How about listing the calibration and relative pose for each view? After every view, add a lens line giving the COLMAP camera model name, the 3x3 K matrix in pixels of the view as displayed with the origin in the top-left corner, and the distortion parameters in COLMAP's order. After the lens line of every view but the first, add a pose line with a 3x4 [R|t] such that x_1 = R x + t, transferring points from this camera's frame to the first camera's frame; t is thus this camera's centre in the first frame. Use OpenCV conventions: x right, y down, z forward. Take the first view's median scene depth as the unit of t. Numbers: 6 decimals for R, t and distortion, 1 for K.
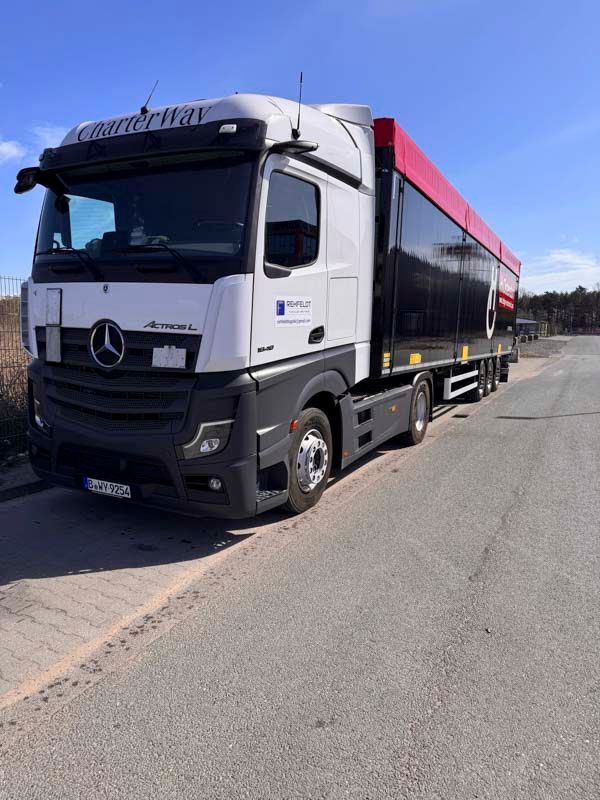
lens RADIAL K [[562.1, 0, 276.2], [0, 562.1, 409.0], [0, 0, 1]] dist [0.040346, -0.049874]
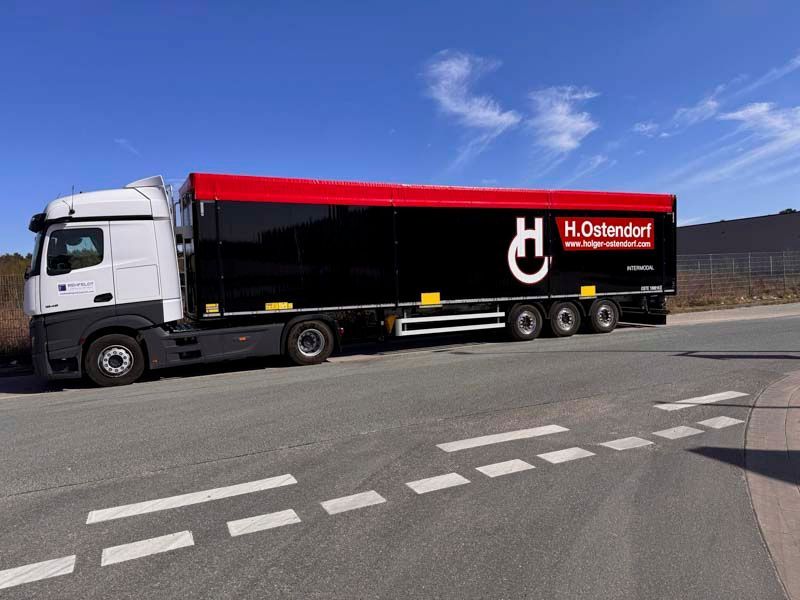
lens RADIAL K [[562.1, 0, 403.9], [0, 562.1, 298.1], [0, 0, 1]] dist [0.040346, -0.049874]
pose [[0.781147, -0.014211, -0.624185, 2.434467], [-0.039400, 0.996626, -0.071998, -0.028028], [0.623103, 0.080834, 0.777952, 0.086690]]
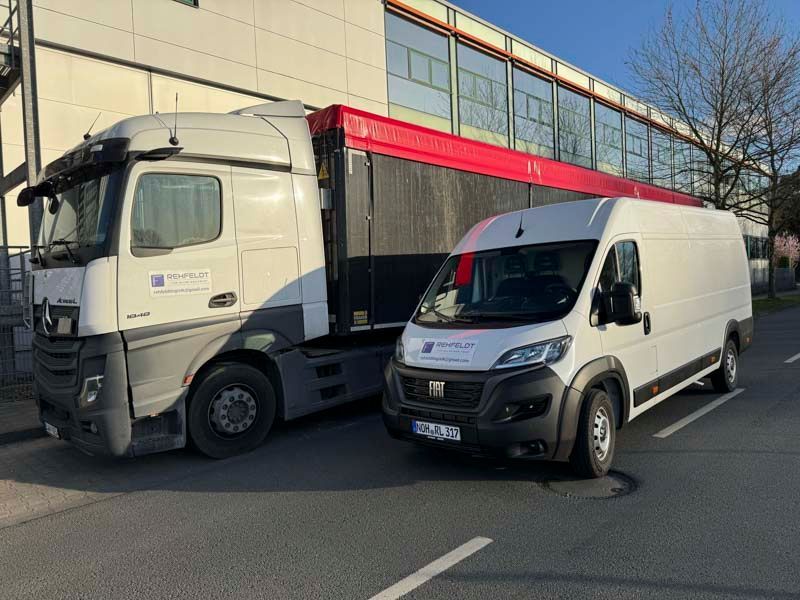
lens RADIAL K [[562.1, 0, 401.9], [0, 562.1, 303.8], [0, 0, 1]] dist [0.040346, -0.049874]
pose [[0.960988, -0.043598, -0.273132, 0.817656], [0.013637, 0.993766, -0.110647, 0.010146], [0.276253, 0.102605, 0.955592, -0.008414]]
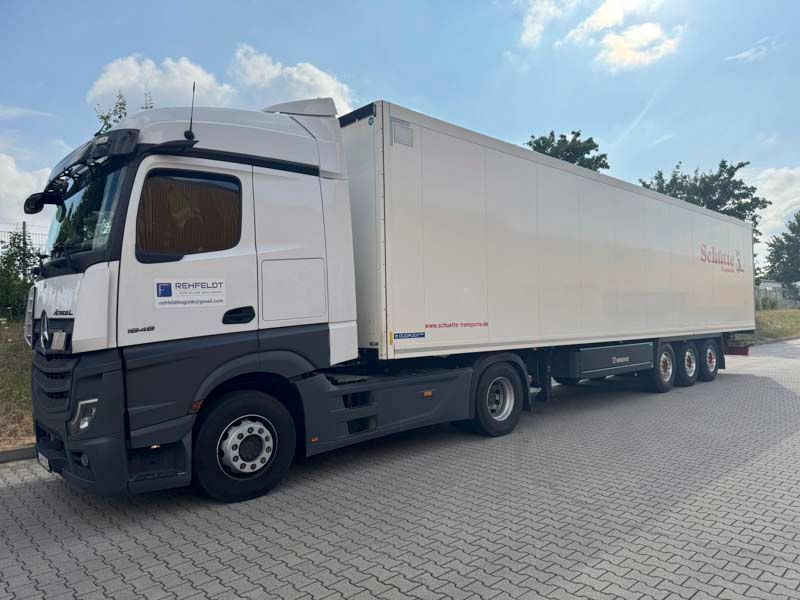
lens RADIAL K [[562.1, 0, 395.7], [0, 562.1, 304.9], [0, 0, 1]] dist [0.040346, -0.049874]
pose [[0.943041, -0.052748, -0.328467, 0.741614], [-0.005176, 0.984904, -0.173025, 0.026713], [0.332635, 0.164870, 0.928532, 0.161828]]
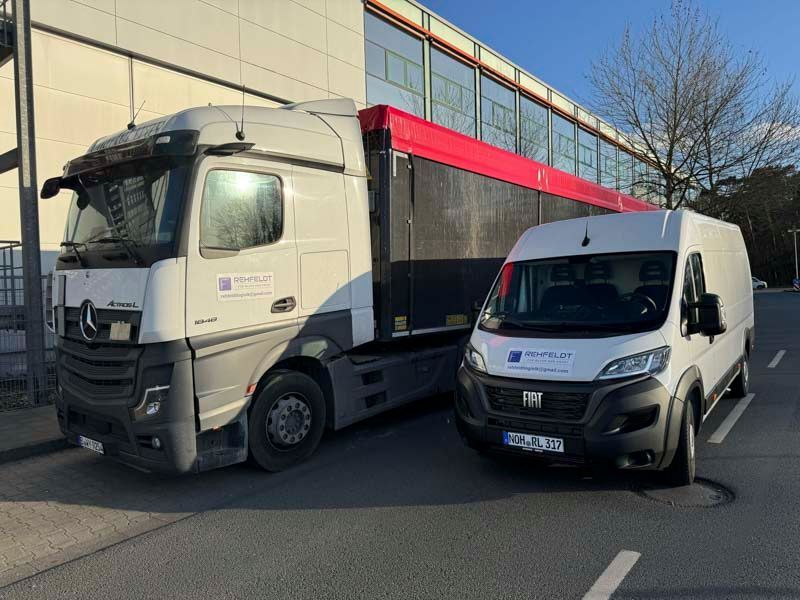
lens RADIAL K [[562.1, 0, 397.6], [0, 562.1, 302.5], [0, 0, 1]] dist [0.040346, -0.049874]
pose [[0.986011, -0.032106, -0.163557, 0.520998], [0.013682, 0.993552, -0.112552, -0.010523], [0.166116, 0.108740, 0.980092, -0.048118]]
